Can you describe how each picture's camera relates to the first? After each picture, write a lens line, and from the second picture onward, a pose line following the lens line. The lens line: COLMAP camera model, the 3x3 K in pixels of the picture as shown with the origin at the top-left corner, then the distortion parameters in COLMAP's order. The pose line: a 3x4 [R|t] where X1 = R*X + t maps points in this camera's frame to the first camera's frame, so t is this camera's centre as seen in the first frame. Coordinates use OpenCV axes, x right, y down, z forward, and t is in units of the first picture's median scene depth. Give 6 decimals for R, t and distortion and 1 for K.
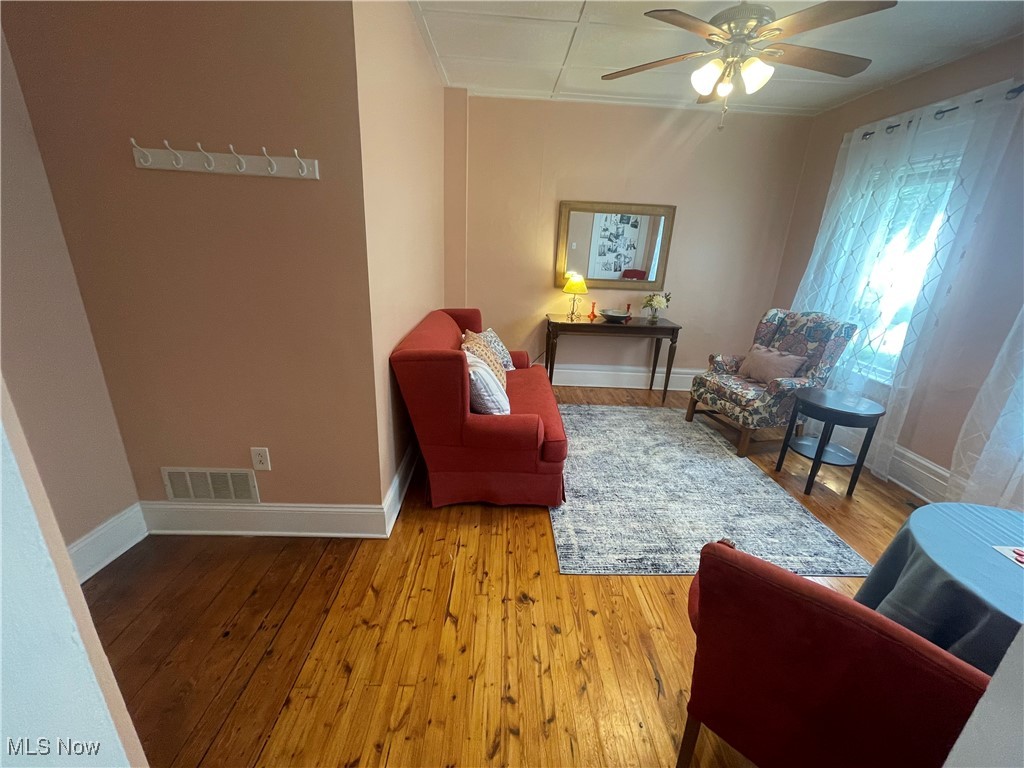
lens RADIAL K [[413.2, 0, 510.0], [0, 413.2, 380.6], [0, 0, 1]] dist [-0.009788, 0.002504]
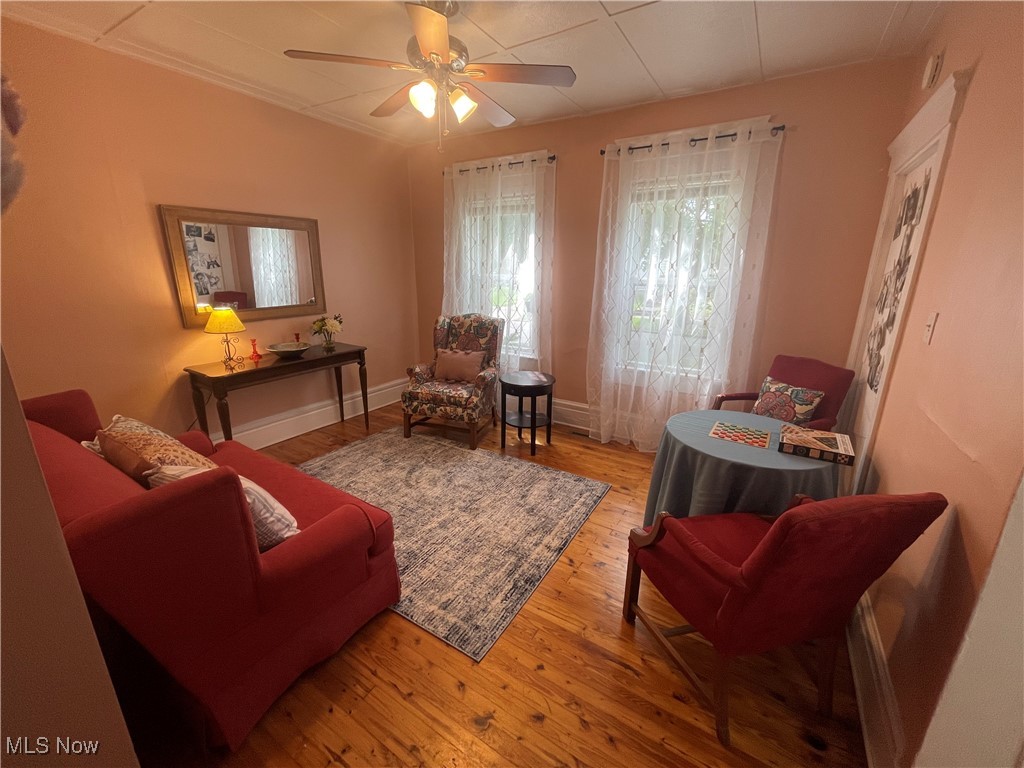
lens RADIAL K [[413.2, 0, 513.6], [0, 413.2, 380.4], [0, 0, 1]] dist [-0.009788, 0.002504]
pose [[0.541598, -0.262452, 0.798618, -0.259728], [0.281056, 0.951878, 0.122215, -0.114387], [-0.792262, 0.158265, 0.589299, 0.267818]]
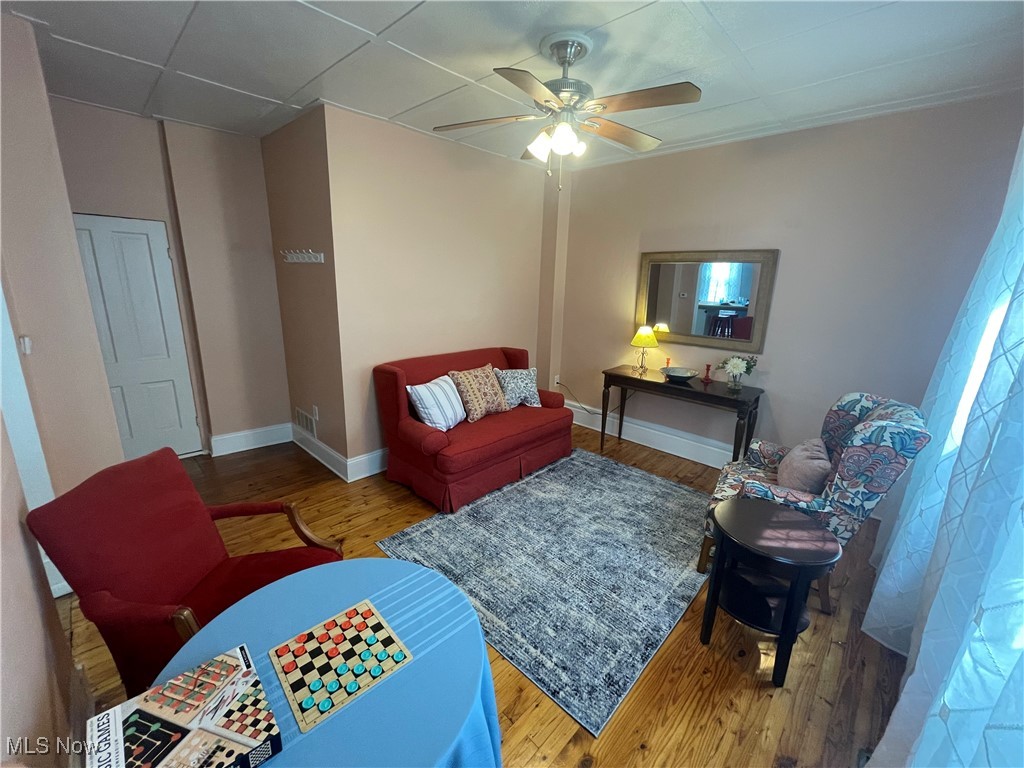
lens RADIAL K [[413.2, 0, 509.8], [0, 413.2, 378.6], [0, 0, 1]] dist [-0.009788, 0.002504]
pose [[0.704397, 0.143859, -0.695076, 0.918114], [-0.221977, 0.974776, -0.023206, -0.074521], [0.674204, 0.170637, 0.718562, 0.193254]]
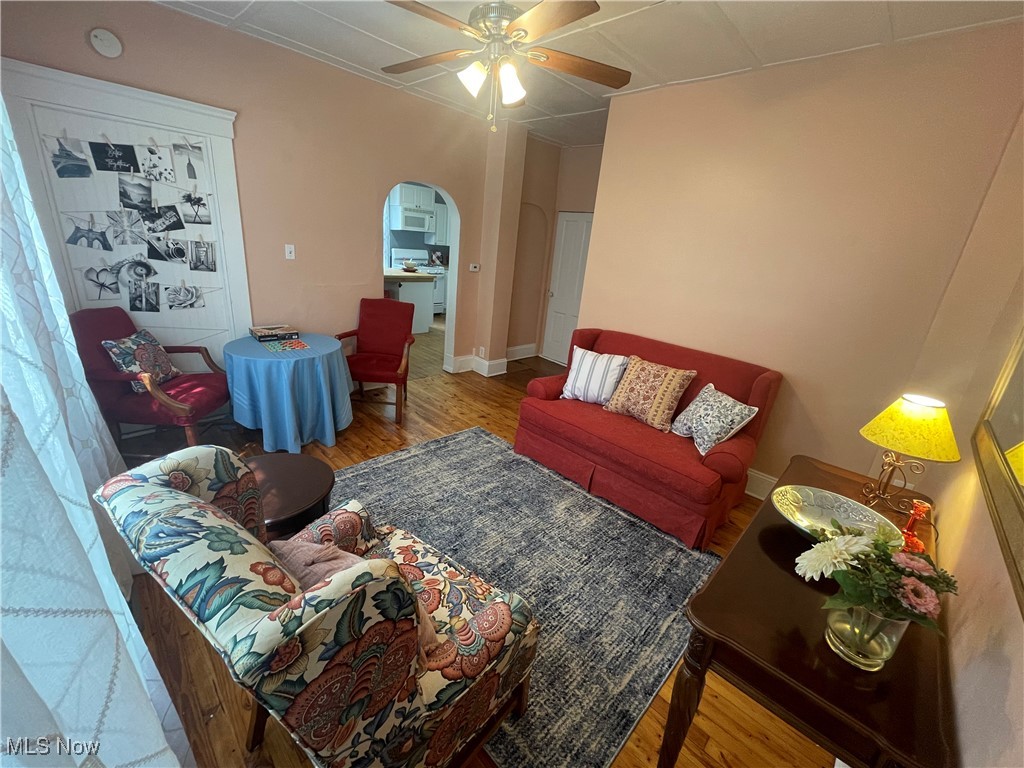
lens RADIAL K [[413.2, 0, 511.3], [0, 413.2, 376.7], [0, 0, 1]] dist [-0.009788, 0.002504]
pose [[-0.709159, 0.116785, -0.695309, 0.936163], [-0.337726, 0.809416, 0.480403, -0.474507], [0.618898, 0.575506, -0.534563, 1.430737]]
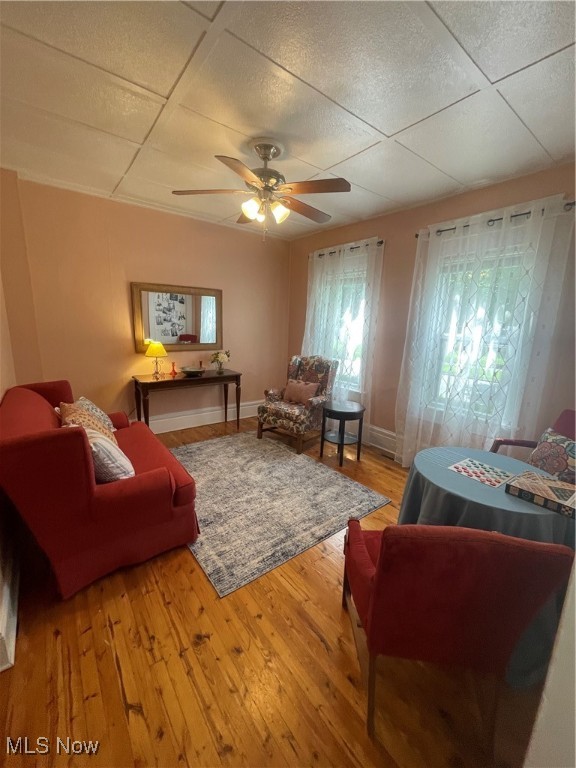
lens RADIAL K [[309.9, 0, 291.7], [0, 309.9, 384.7], [0, 0, 1]] dist [-0.009788, 0.002504]
pose [[0.798237, -0.138356, 0.586238, -0.104398], [0.193449, 0.980589, -0.031981, -0.038088], [-0.570434, 0.138935, 0.809508, 0.077130]]
